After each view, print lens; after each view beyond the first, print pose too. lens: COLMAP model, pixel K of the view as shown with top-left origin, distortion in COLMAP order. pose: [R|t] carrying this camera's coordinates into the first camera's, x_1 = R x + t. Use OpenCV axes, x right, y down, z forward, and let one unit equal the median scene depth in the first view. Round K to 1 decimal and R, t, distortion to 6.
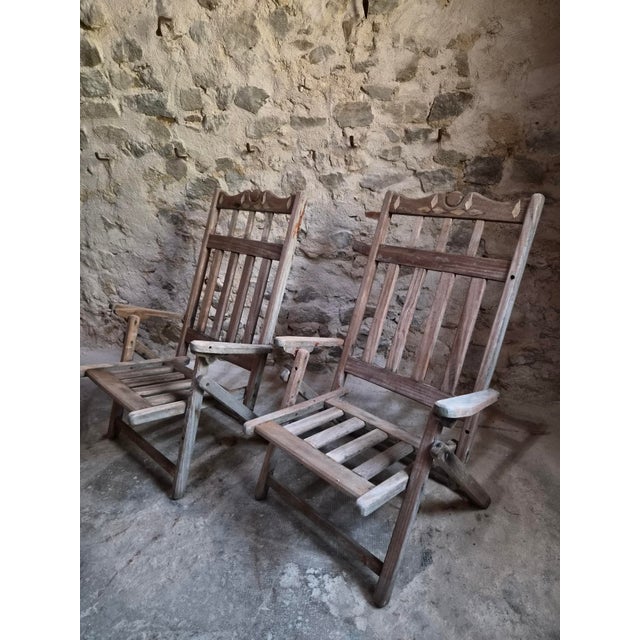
lens RADIAL K [[432.3, 0, 323.9], [0, 432.3, 319.4], [0, 0, 1]] dist [0.059228, -0.045229]
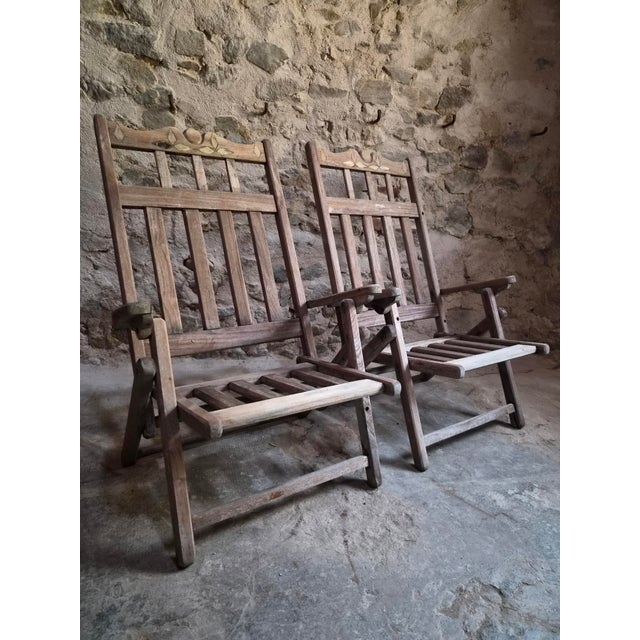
lens RADIAL K [[432.3, 0, 324.3], [0, 432.3, 321.4], [0, 0, 1]] dist [0.059228, -0.045229]
pose [[0.867281, -0.058982, 0.494313, -0.560862], [0.102268, 0.992887, -0.060959, 0.127901], [-0.487202, 0.103421, 0.867144, 0.186460]]
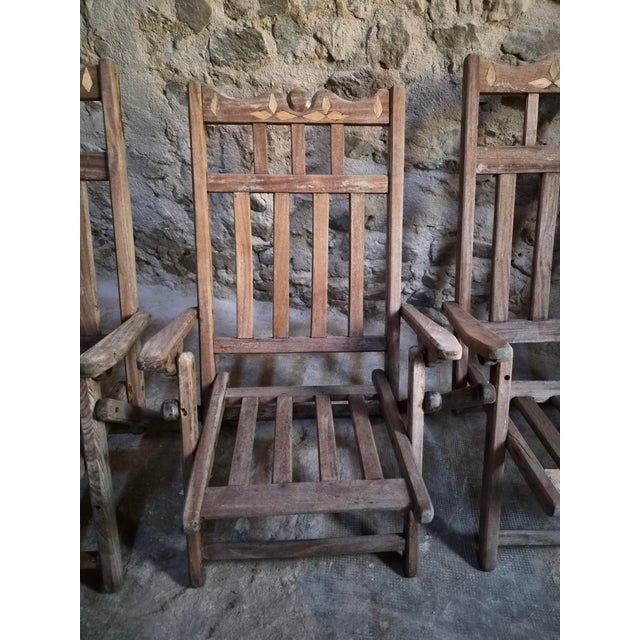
lens RADIAL K [[432.3, 0, 320.9], [0, 432.3, 322.7], [0, 0, 1]] dist [0.059228, -0.045229]
pose [[0.999577, 0.013431, 0.025780, -0.183884], [-0.019601, 0.966335, 0.256539, -0.087772], [-0.021467, -0.256936, 0.966190, 0.300899]]
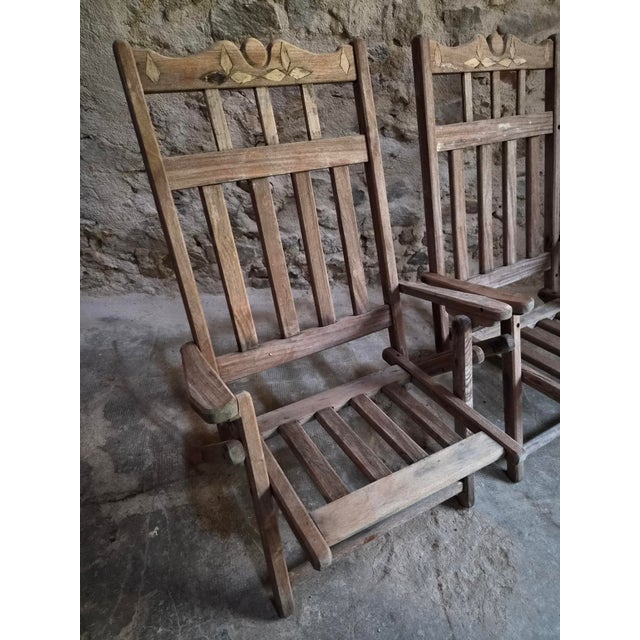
lens RADIAL K [[432.3, 0, 326.9], [0, 432.3, 326.8], [0, 0, 1]] dist [0.059228, -0.045229]
pose [[0.905253, -0.207002, 0.371035, -0.544572], [0.076654, 0.938527, 0.336587, -0.113811], [-0.417901, -0.276255, 0.865472, 0.349798]]
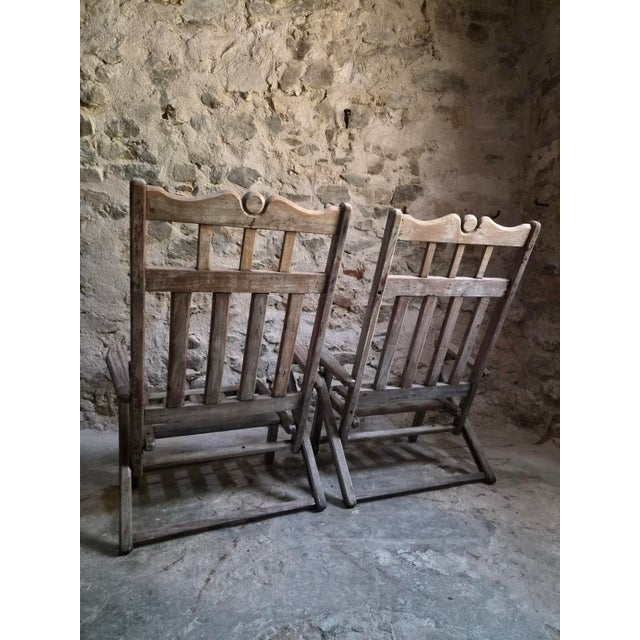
lens RADIAL K [[432.3, 0, 324.0], [0, 432.3, 316.7], [0, 0, 1]] dist [0.059228, -0.045229]
pose [[0.944404, 0.018184, 0.328285, -0.343427], [0.082761, 0.953173, -0.290881, 0.215461], [-0.318202, 0.301878, 0.898675, -0.007951]]
